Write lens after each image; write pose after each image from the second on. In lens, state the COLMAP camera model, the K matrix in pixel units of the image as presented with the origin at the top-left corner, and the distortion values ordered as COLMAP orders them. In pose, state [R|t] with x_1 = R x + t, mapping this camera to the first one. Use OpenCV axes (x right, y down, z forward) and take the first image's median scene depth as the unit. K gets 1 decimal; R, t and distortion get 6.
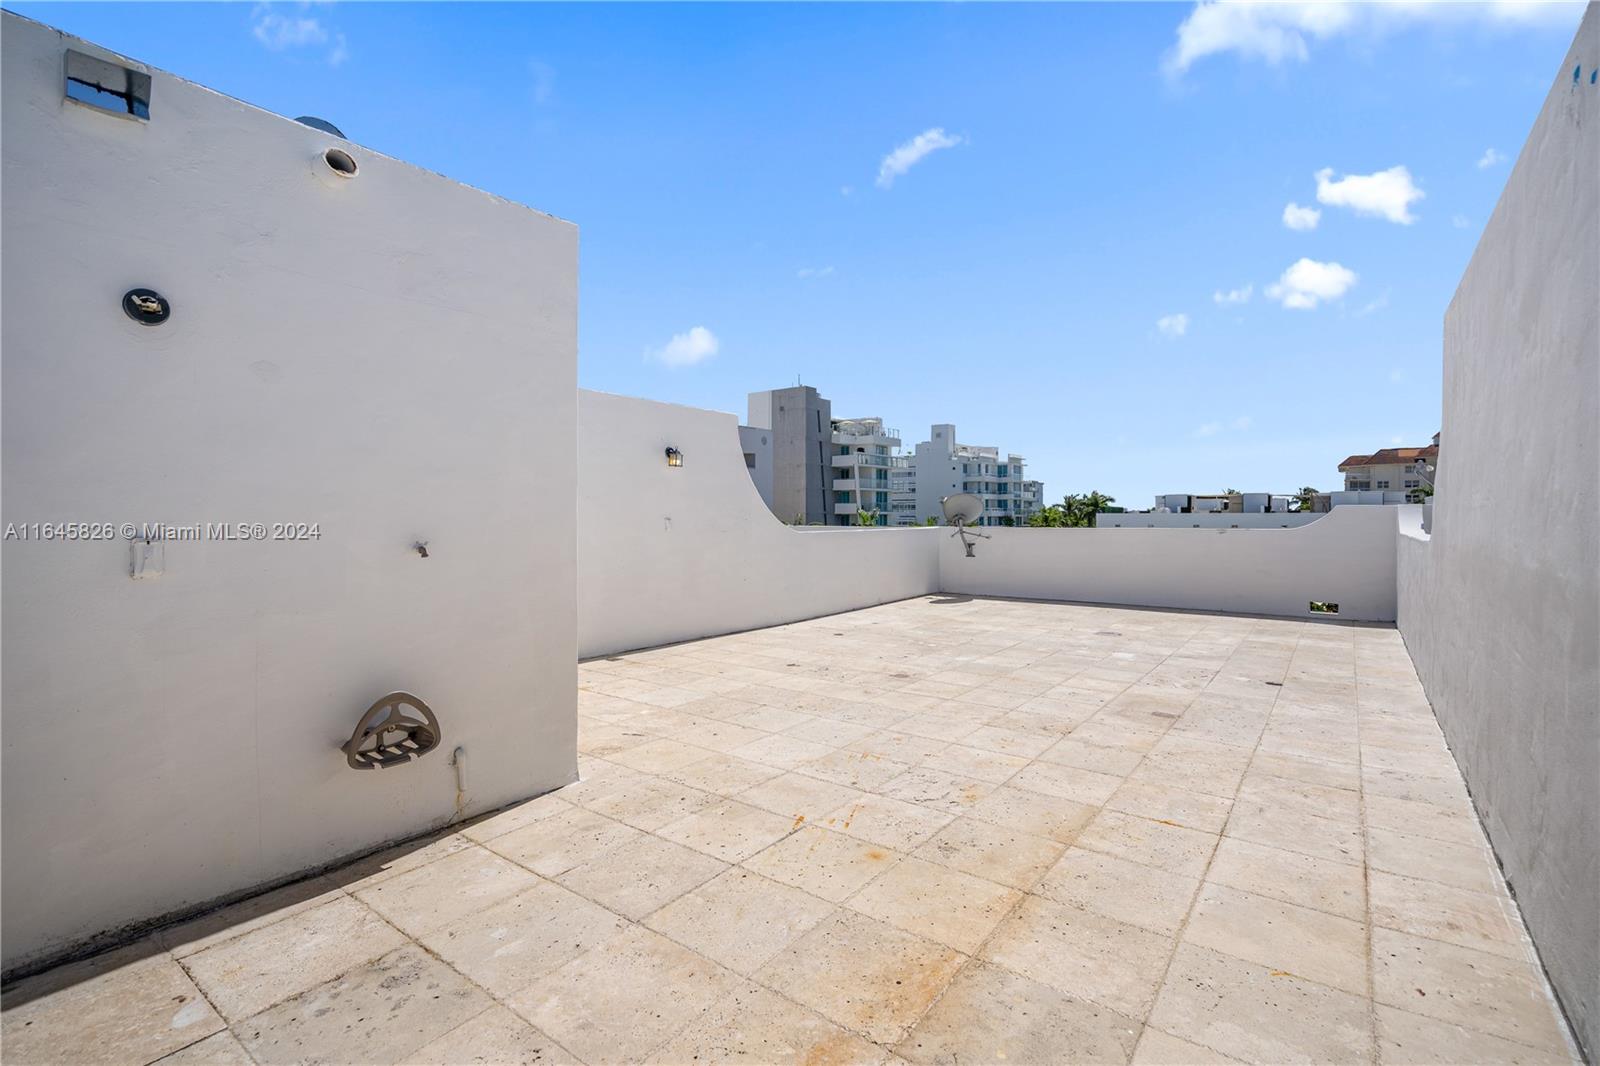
lens RADIAL K [[732.6, 0, 797.0], [0, 732.6, 527.0], [0, 0, 1]] dist [-0.004780, 0.001121]
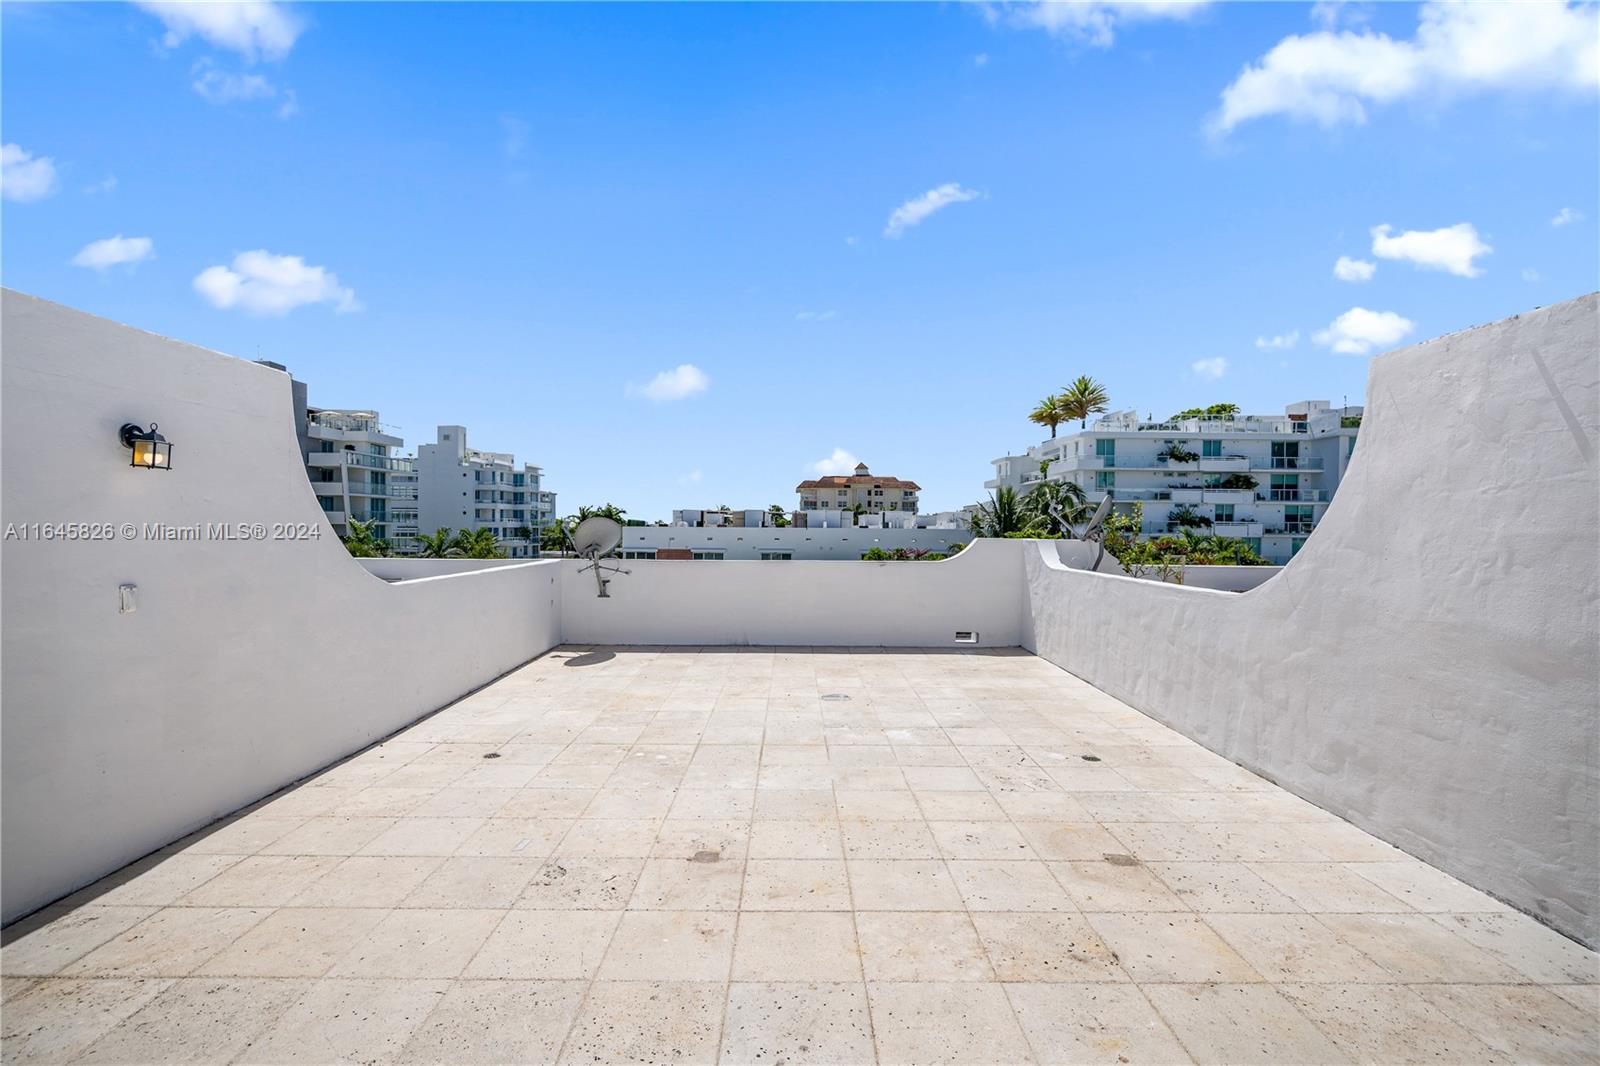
lens RADIAL K [[732.6, 0, 798.7], [0, 732.6, 541.1], [0, 0, 1]] dist [-0.004780, 0.001121]
pose [[0.798223, -0.004483, 0.602345, -0.006908], [0.001484, 0.999984, 0.005476, -0.002319], [-0.602360, -0.003477, 0.798217, 0.023348]]
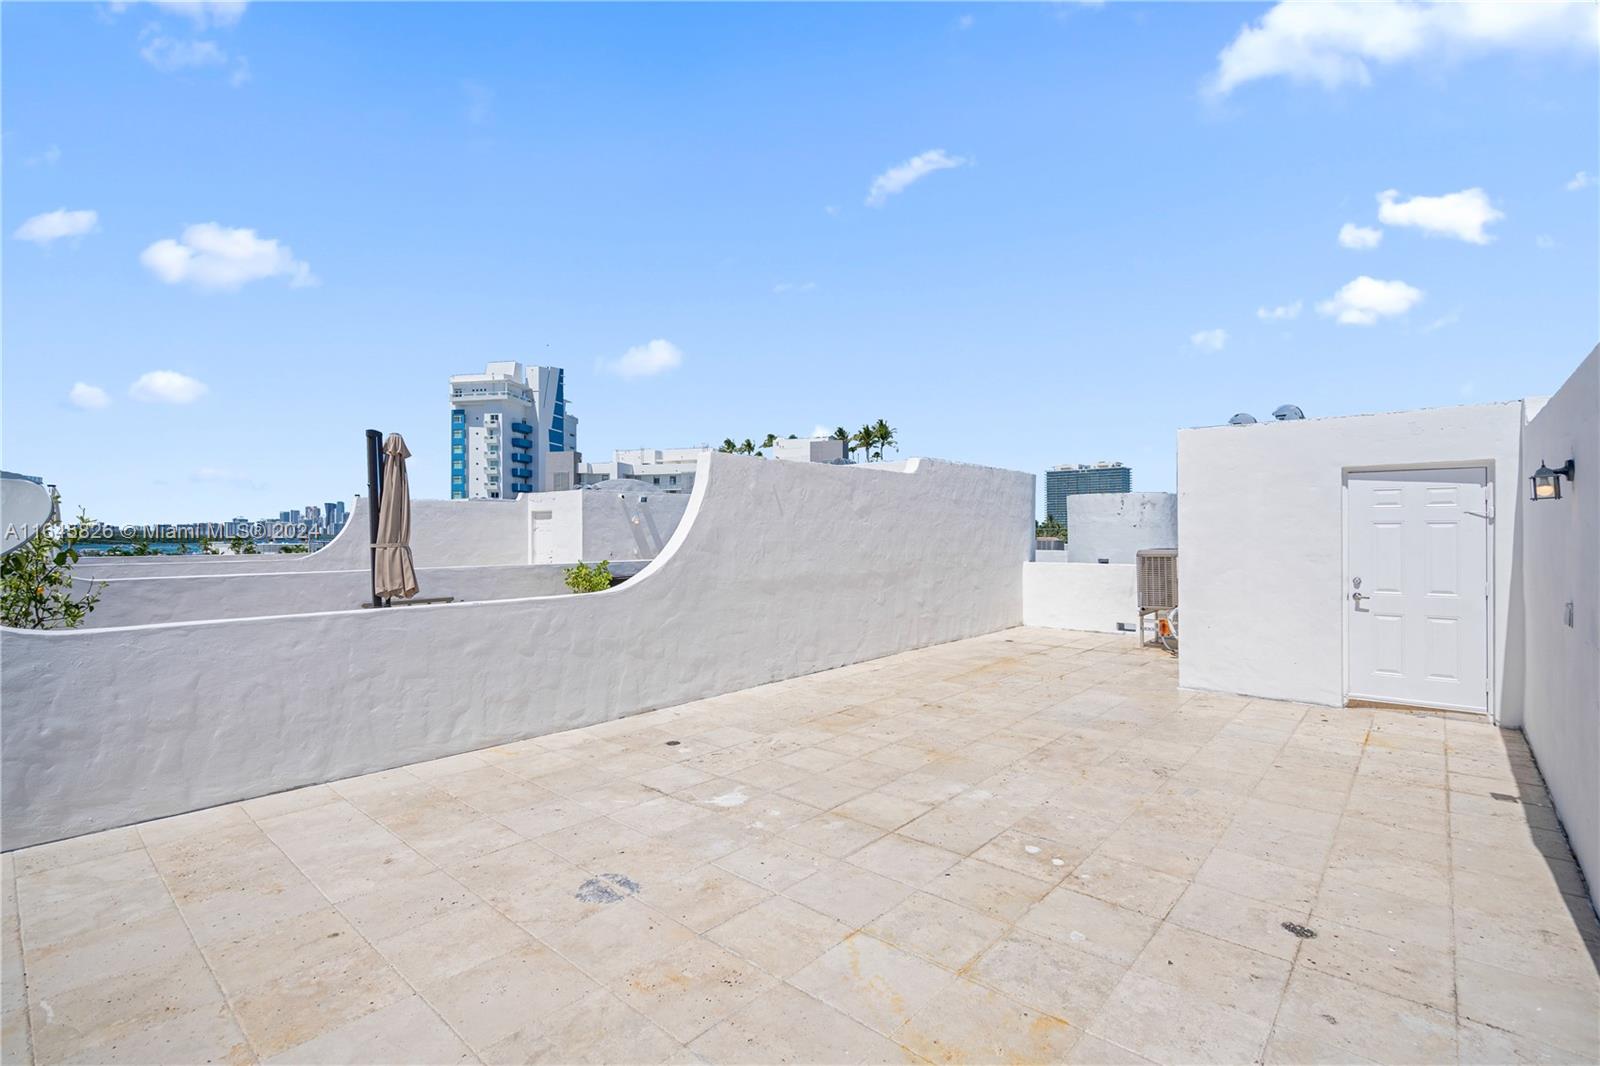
lens RADIAL K [[732.6, 0, 801.6], [0, 732.6, 527.0], [0, 0, 1]] dist [-0.004780, 0.001121]
pose [[-0.997133, 0.004520, 0.075528, 0.023934], [0.004949, 0.999973, 0.005493, -0.004317], [-0.075501, 0.005851, -0.997129, 0.105656]]
